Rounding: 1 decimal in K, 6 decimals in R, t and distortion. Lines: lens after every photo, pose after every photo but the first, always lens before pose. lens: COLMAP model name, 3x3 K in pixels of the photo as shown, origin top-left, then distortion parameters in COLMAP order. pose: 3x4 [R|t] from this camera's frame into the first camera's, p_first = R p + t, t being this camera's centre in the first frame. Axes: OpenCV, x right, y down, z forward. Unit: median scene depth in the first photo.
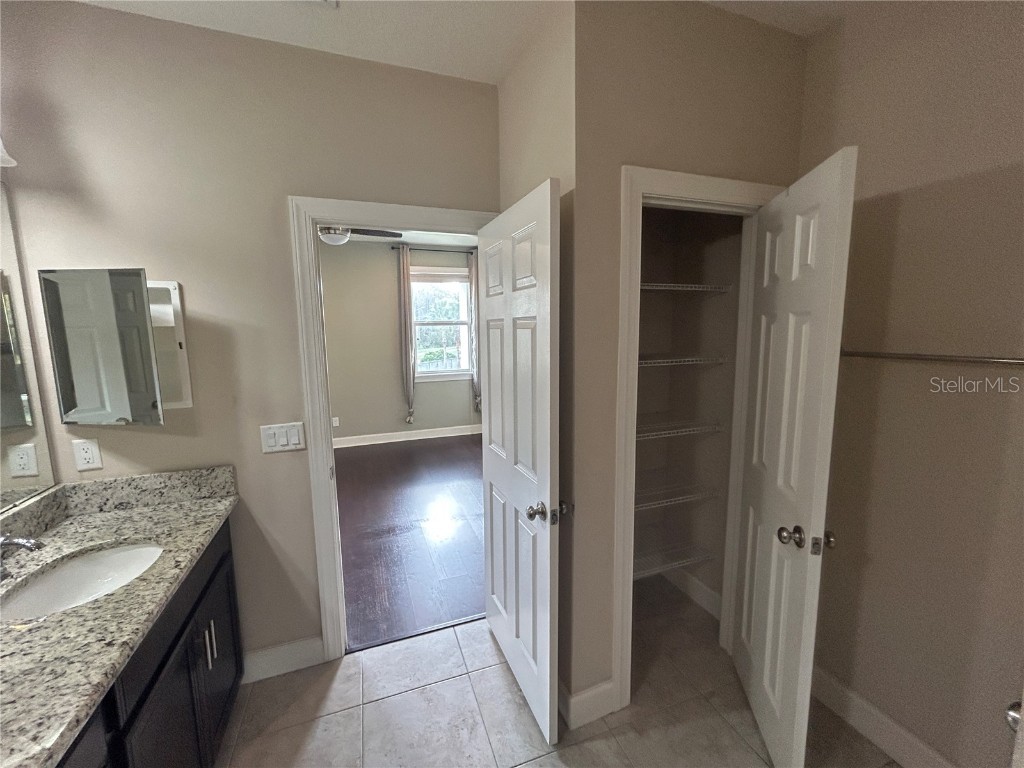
lens RADIAL K [[418.2, 0, 513.6], [0, 418.2, 387.4], [0, 0, 1]] dist [0.006032, -0.000675]
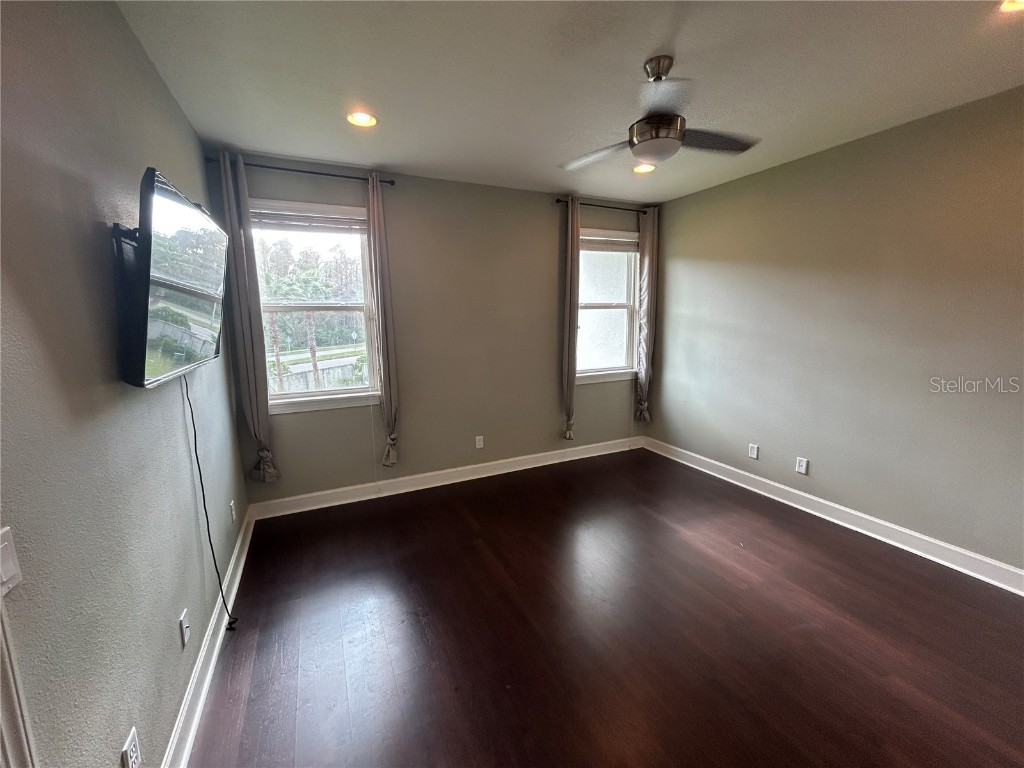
lens RADIAL K [[418.2, 0, 510.8], [0, 418.2, 385.4], [0, 0, 1]] dist [0.006032, -0.000675]
pose [[0.996614, -0.017837, 0.080262, -0.410102], [0.015536, 0.999453, 0.029200, -0.035162], [-0.080739, -0.027854, 0.996346, 0.259671]]
